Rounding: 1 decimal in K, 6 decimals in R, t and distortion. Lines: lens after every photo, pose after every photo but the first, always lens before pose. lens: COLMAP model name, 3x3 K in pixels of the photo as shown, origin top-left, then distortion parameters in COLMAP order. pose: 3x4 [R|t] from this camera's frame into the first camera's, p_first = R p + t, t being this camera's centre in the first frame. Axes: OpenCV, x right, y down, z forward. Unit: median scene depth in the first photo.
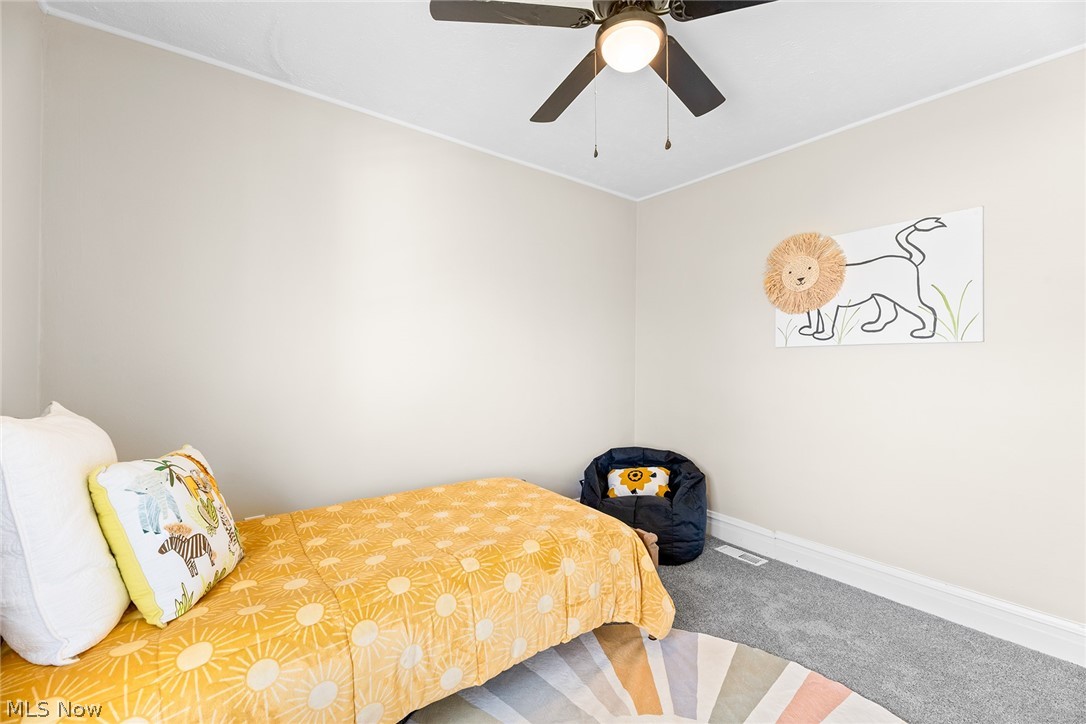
lens RADIAL K [[437.1, 0, 544.6], [0, 437.1, 363.2], [0, 0, 1]] dist [-0.008487, -0.000088]
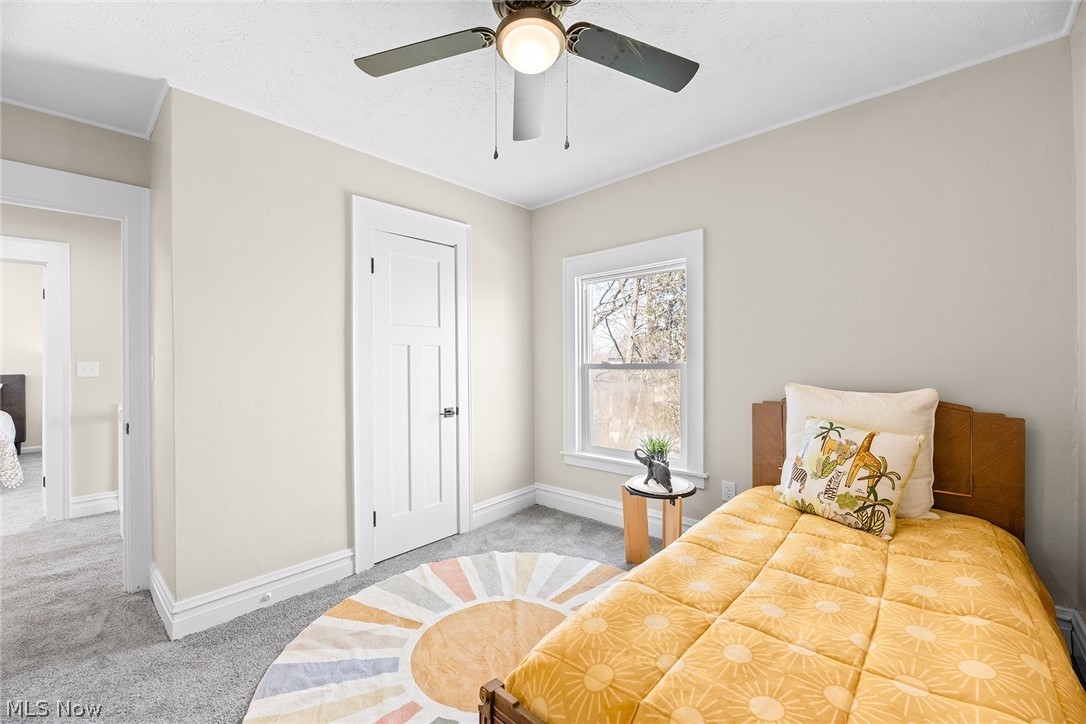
lens RADIAL K [[437.1, 0, 544.6], [0, 437.1, 363.2], [0, 0, 1]] dist [-0.008487, -0.000088]
pose [[-0.982237, 0.010616, -0.187346, 0.351744], [0.009636, 0.999935, 0.006142, -0.010949], [0.187399, 0.004228, -0.982275, 1.996341]]
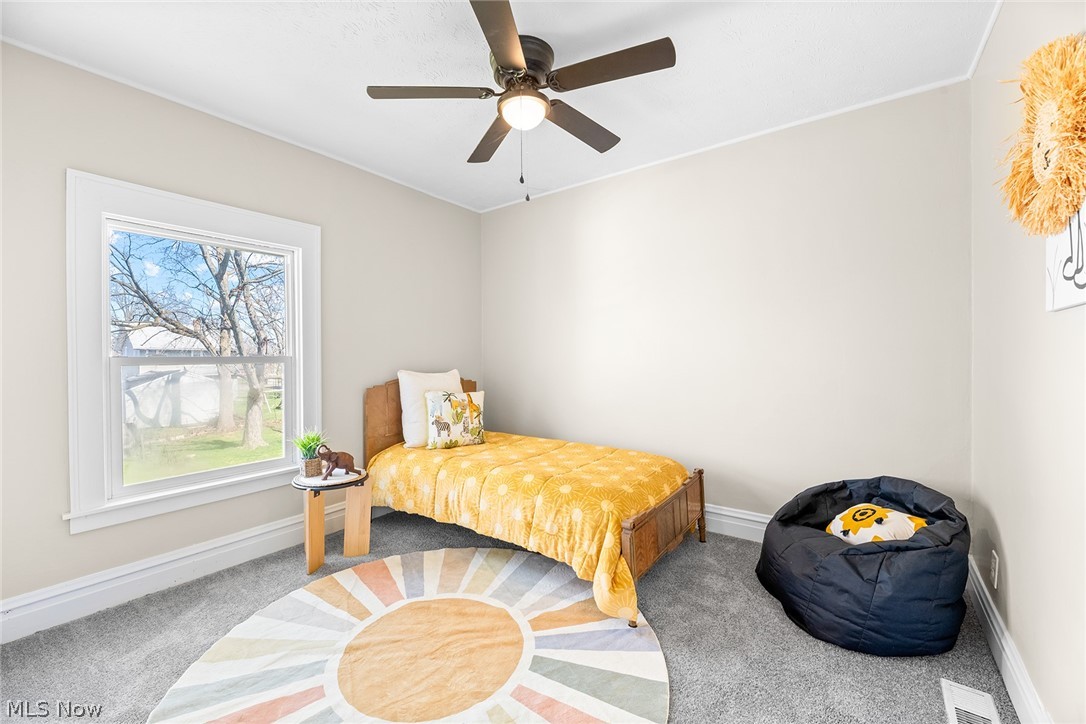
lens RADIAL K [[437.1, 0, 544.6], [0, 437.1, 363.2], [0, 0, 1]] dist [-0.008487, -0.000088]
pose [[0.296735, 0.013575, -0.954863, 1.482733], [0.004799, 0.999865, 0.015707, 0.014168], [0.954948, -0.009243, 0.296630, 0.670271]]
